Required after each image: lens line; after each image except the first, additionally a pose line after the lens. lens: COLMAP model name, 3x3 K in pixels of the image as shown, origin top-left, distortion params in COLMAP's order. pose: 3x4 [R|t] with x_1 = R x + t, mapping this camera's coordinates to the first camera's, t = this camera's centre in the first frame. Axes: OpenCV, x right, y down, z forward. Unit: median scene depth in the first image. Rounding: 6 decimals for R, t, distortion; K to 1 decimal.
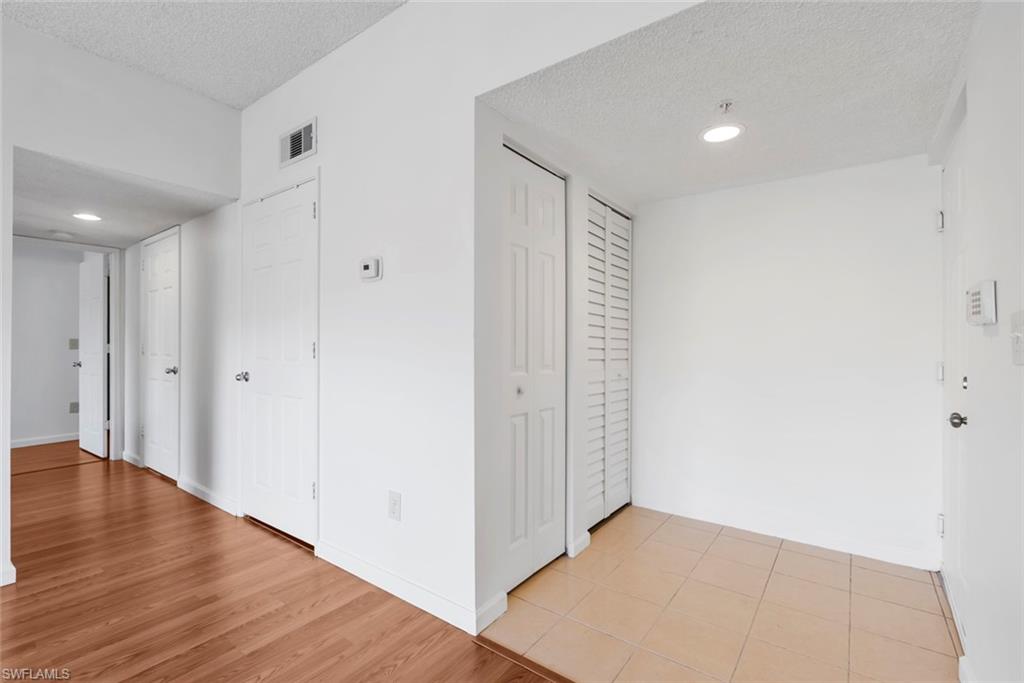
lens RADIAL K [[464.3, 0, 512.5], [0, 464.3, 341.8], [0, 0, 1]] dist [0.007939, -0.000205]
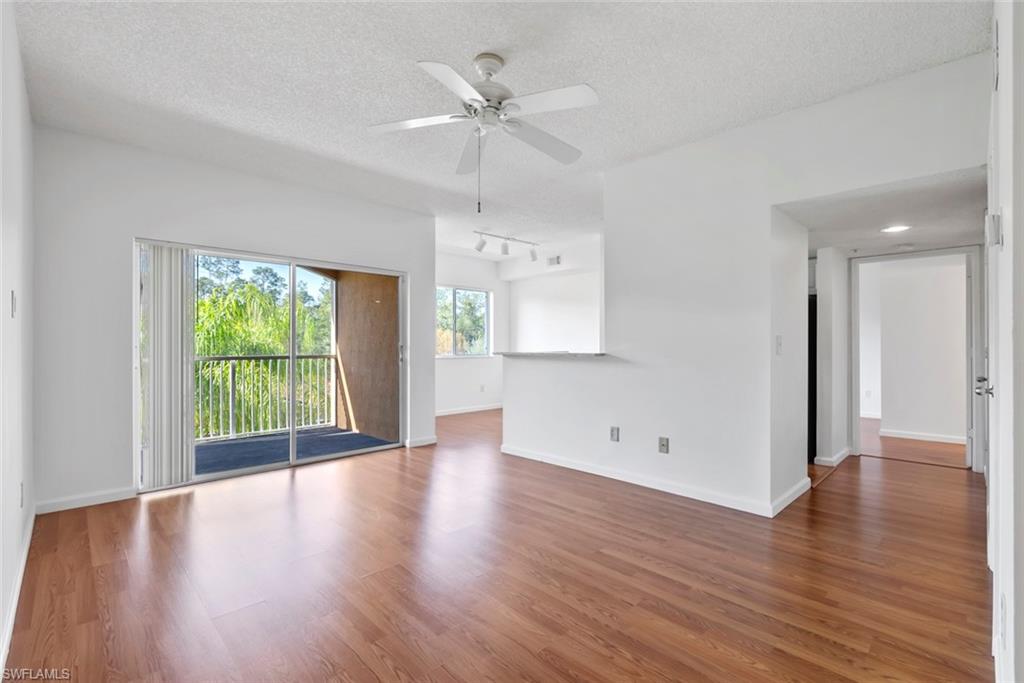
lens RADIAL K [[464.3, 0, 512.6], [0, 464.3, 344.3], [0, 0, 1]] dist [0.007939, -0.000205]
pose [[-0.162348, 0.001477, -0.986732, 0.565793], [0.006534, 0.999979, 0.000422, -0.016846], [0.986712, -0.006378, -0.162354, 0.592132]]
